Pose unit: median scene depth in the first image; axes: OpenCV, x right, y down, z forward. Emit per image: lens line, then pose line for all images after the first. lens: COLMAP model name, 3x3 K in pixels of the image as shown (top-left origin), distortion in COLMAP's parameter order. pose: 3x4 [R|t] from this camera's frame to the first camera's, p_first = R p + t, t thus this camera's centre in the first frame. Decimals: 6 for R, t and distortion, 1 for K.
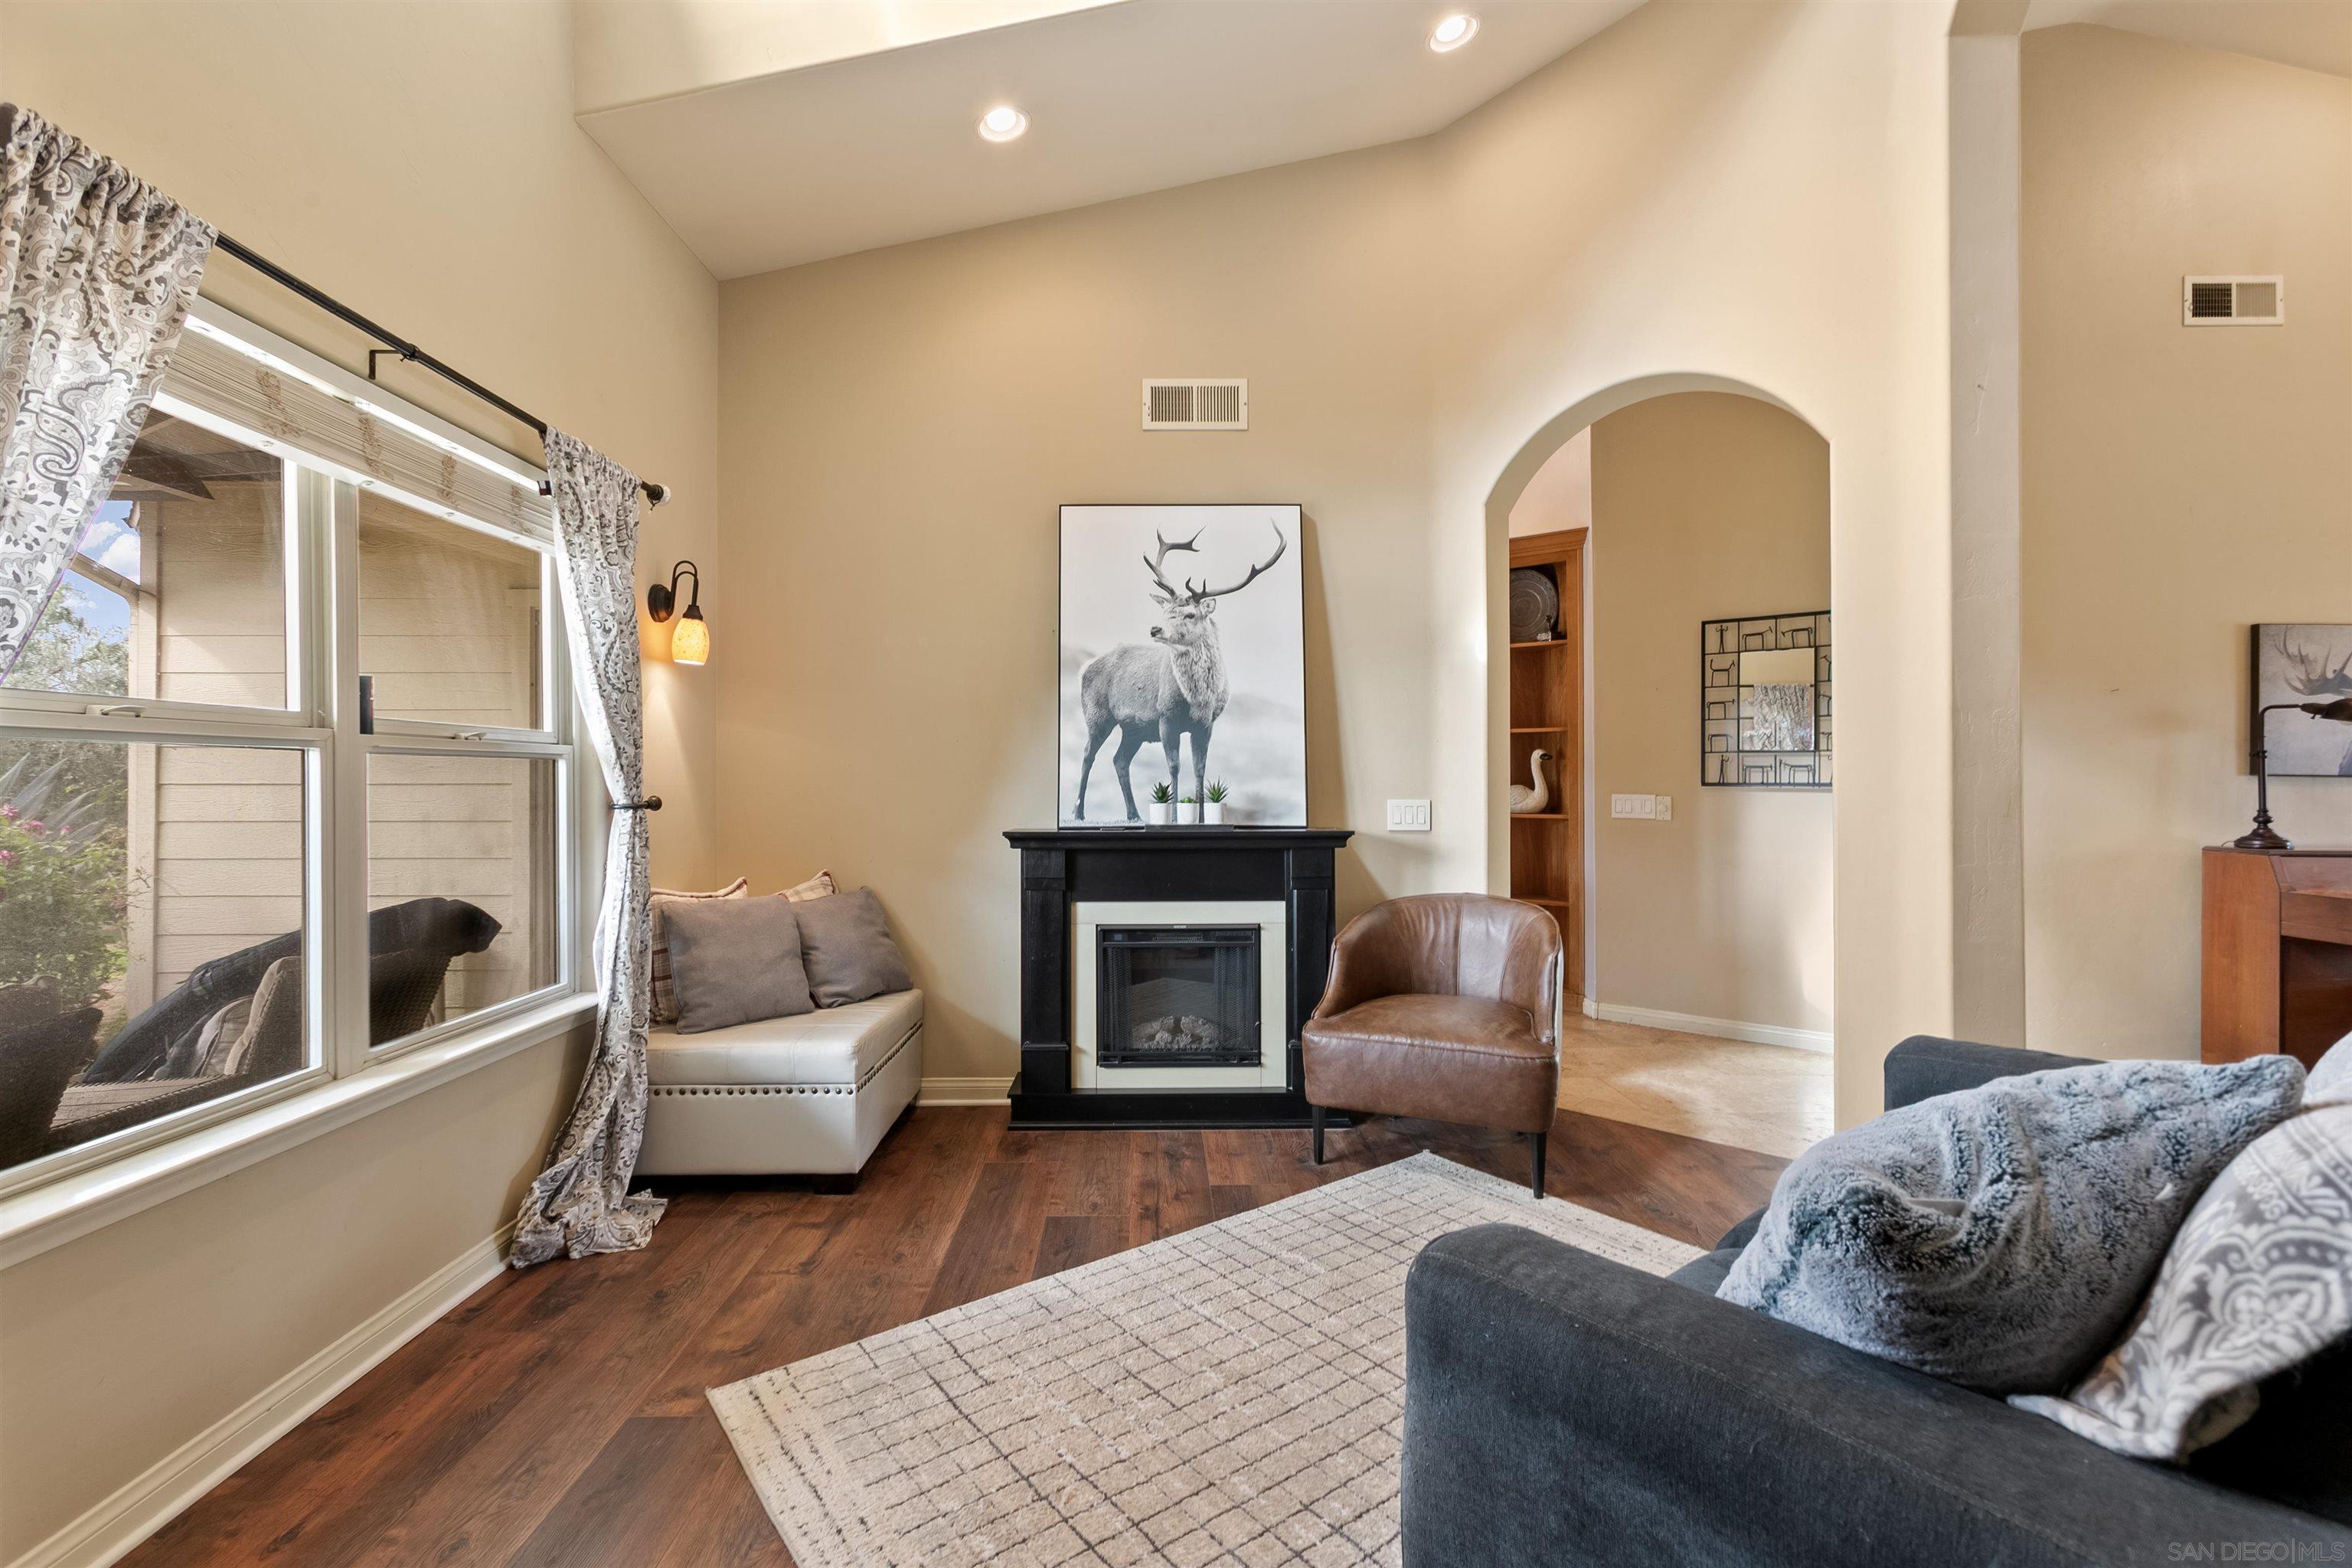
lens RADIAL K [[1060.1, 0, 1177.8], [0, 1060.1, 783.9], [0, 0, 1]] dist [0.000140, 0.003518]
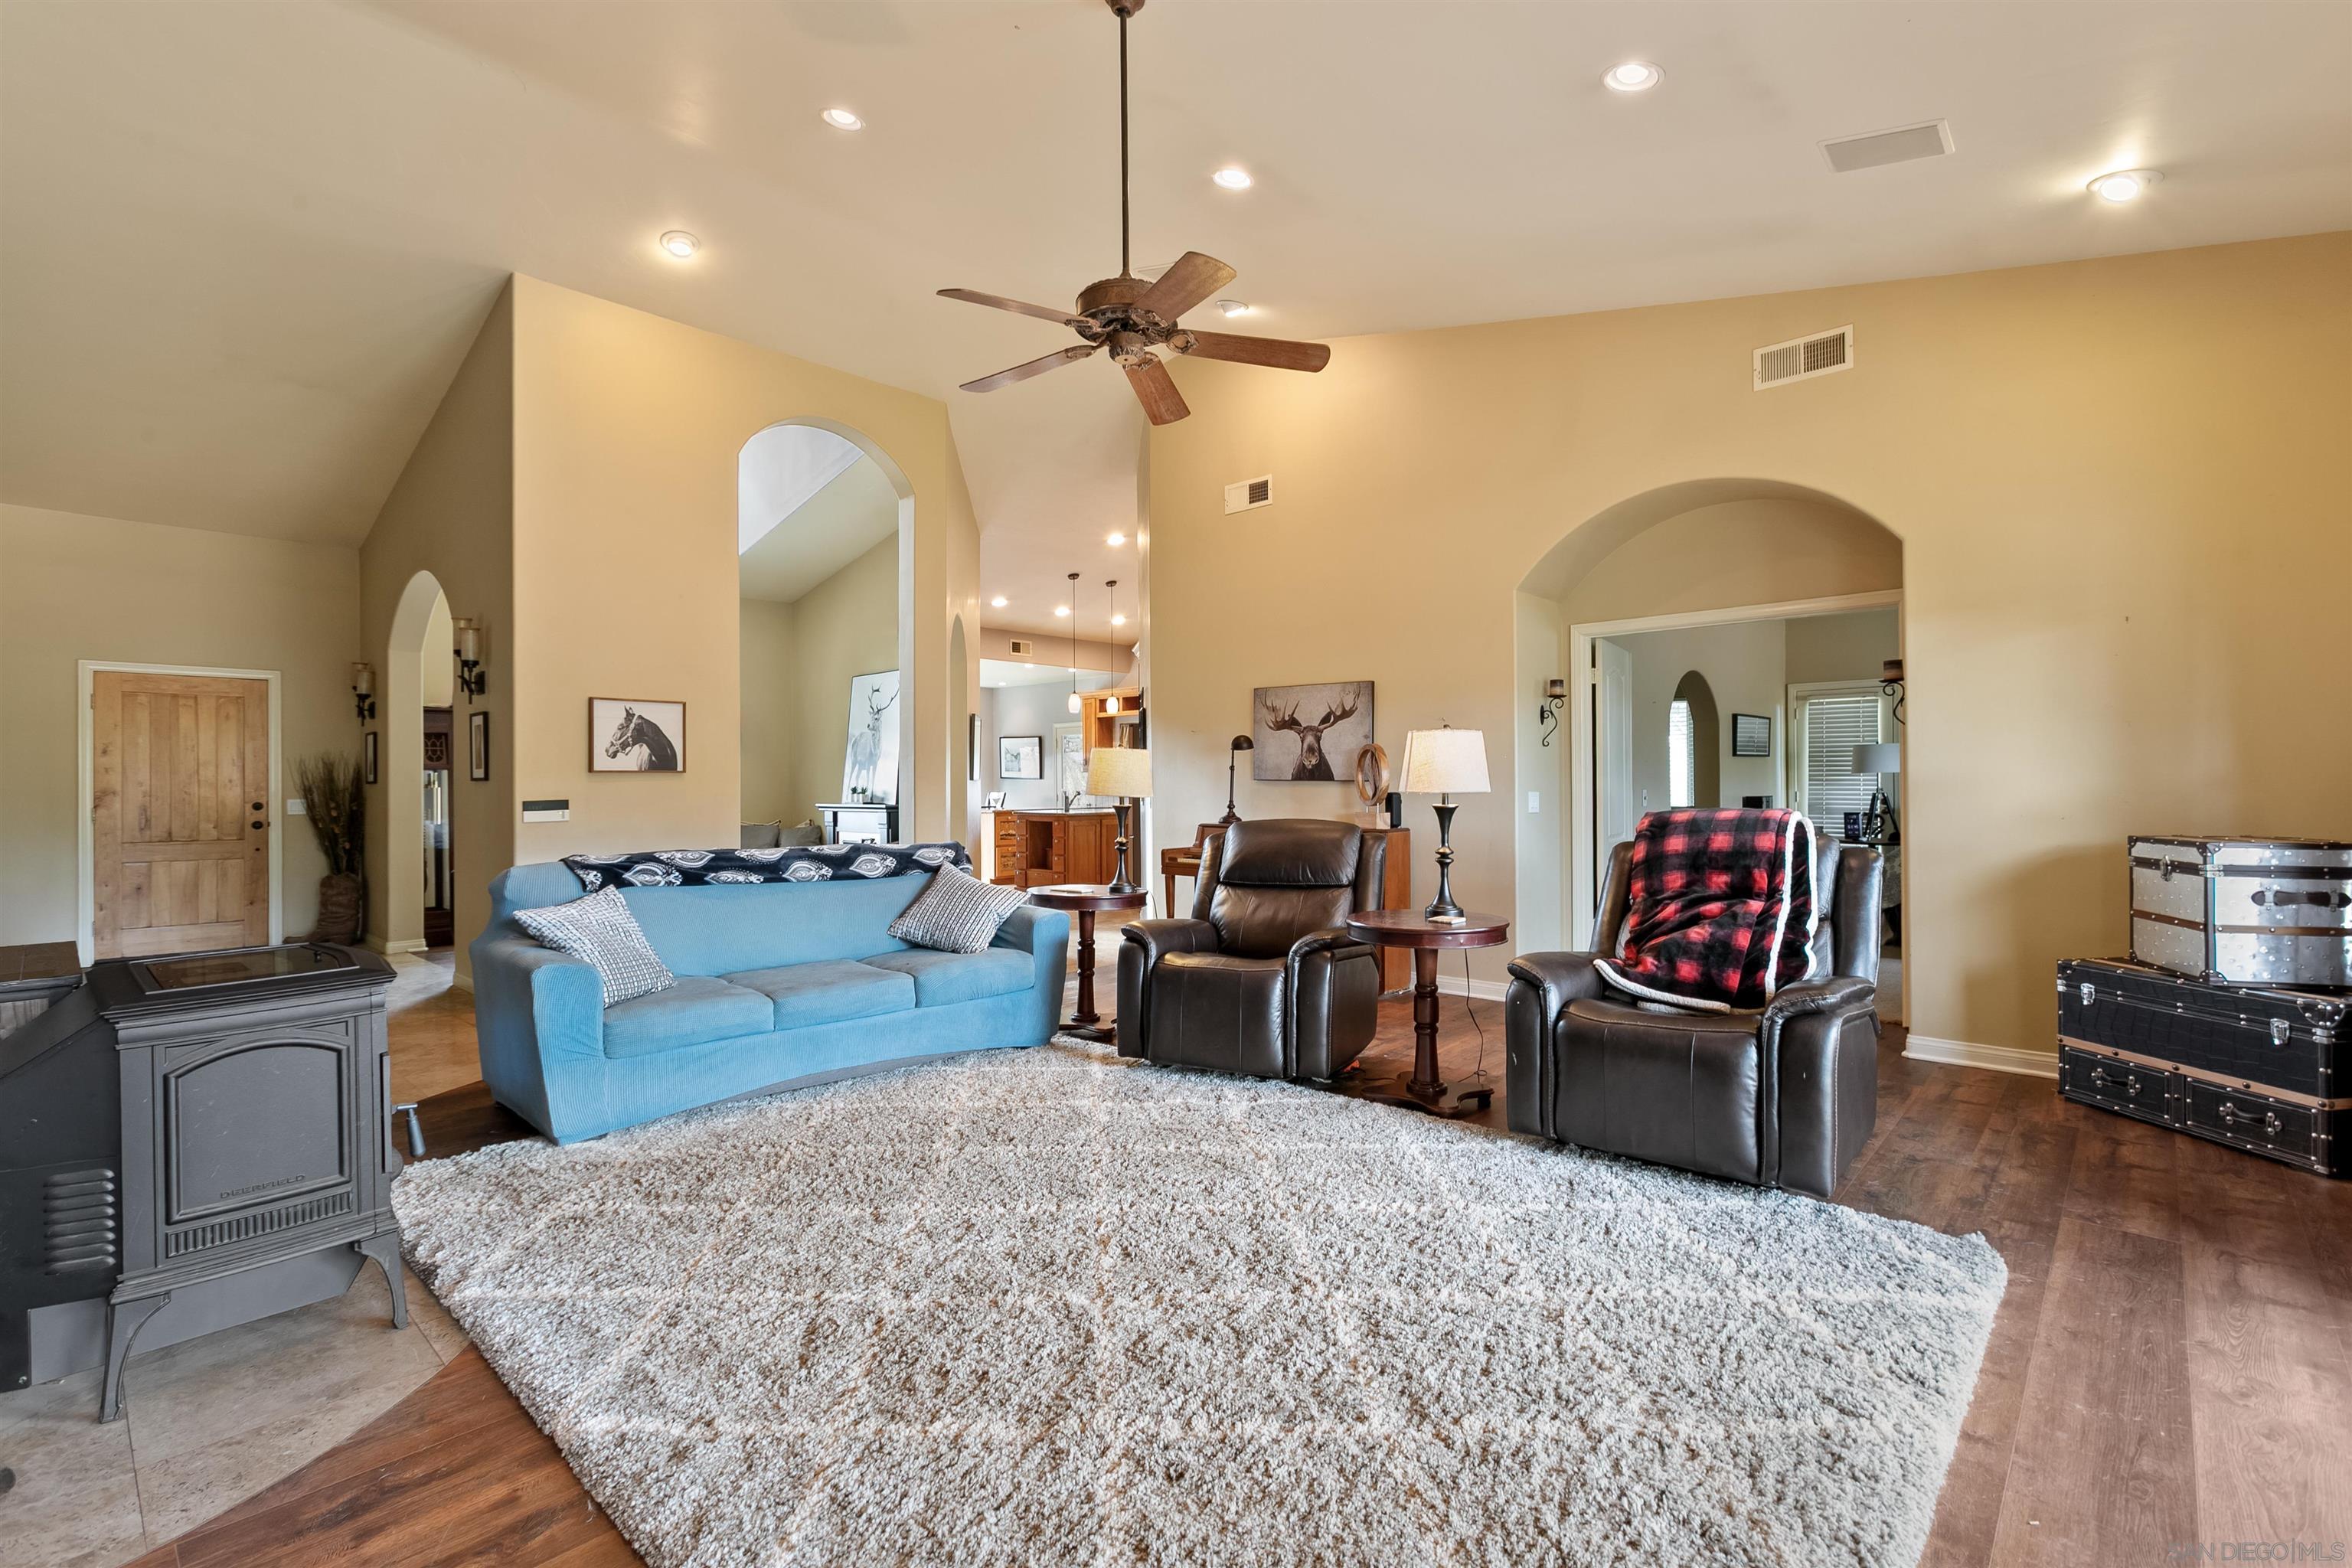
lens RADIAL K [[1060.1, 0, 1173.2], [0, 1060.1, 775.0], [0, 0, 1]] dist [0.000140, 0.003518]
pose [[0.725767, -0.009125, -0.687880, 4.793225], [0.006438, 0.999958, -0.006473, -0.014177], [0.687910, 0.000269, 0.725796, -0.676257]]
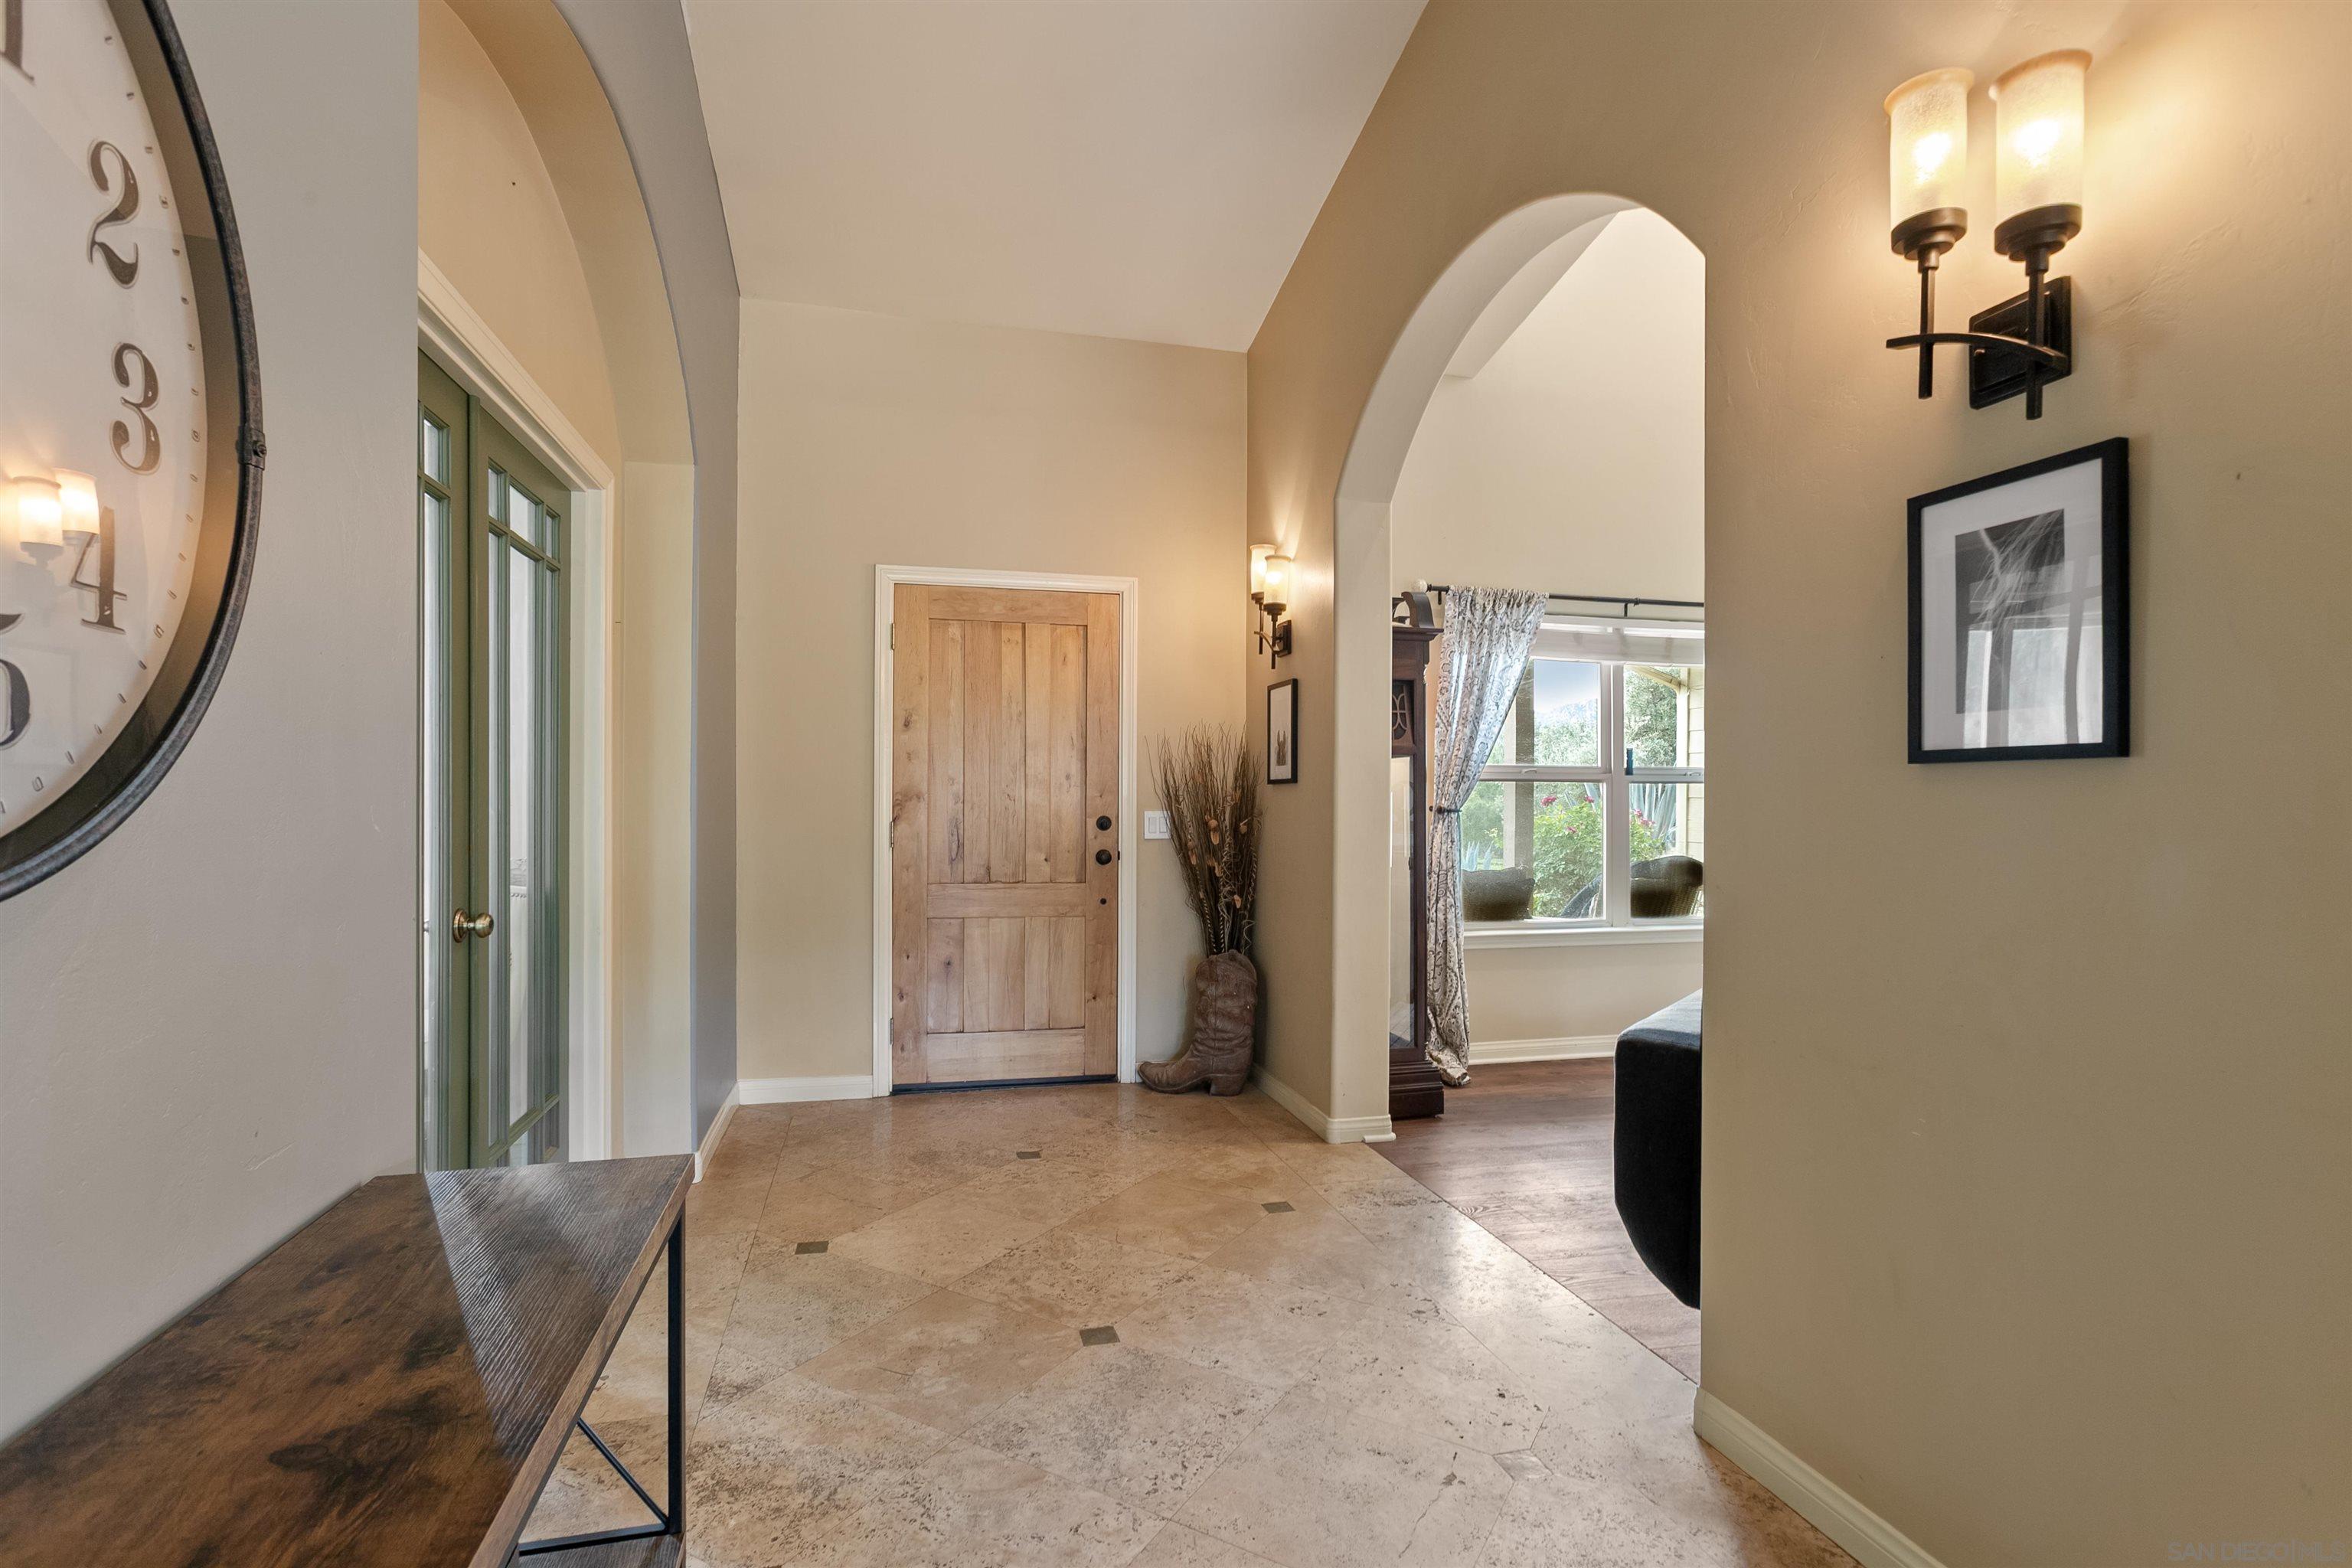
lens RADIAL K [[1145.8, 0, 1177.5], [0, 1145.8, 790.1], [0, 0, 1]] dist [-0.002700, -0.000045]
pose [[0.231350, 0.000351, -0.972871, 1.542796], [-0.005044, 0.999987, -0.000839, -0.011512], [0.972858, 0.005102, 0.231349, -0.533873]]
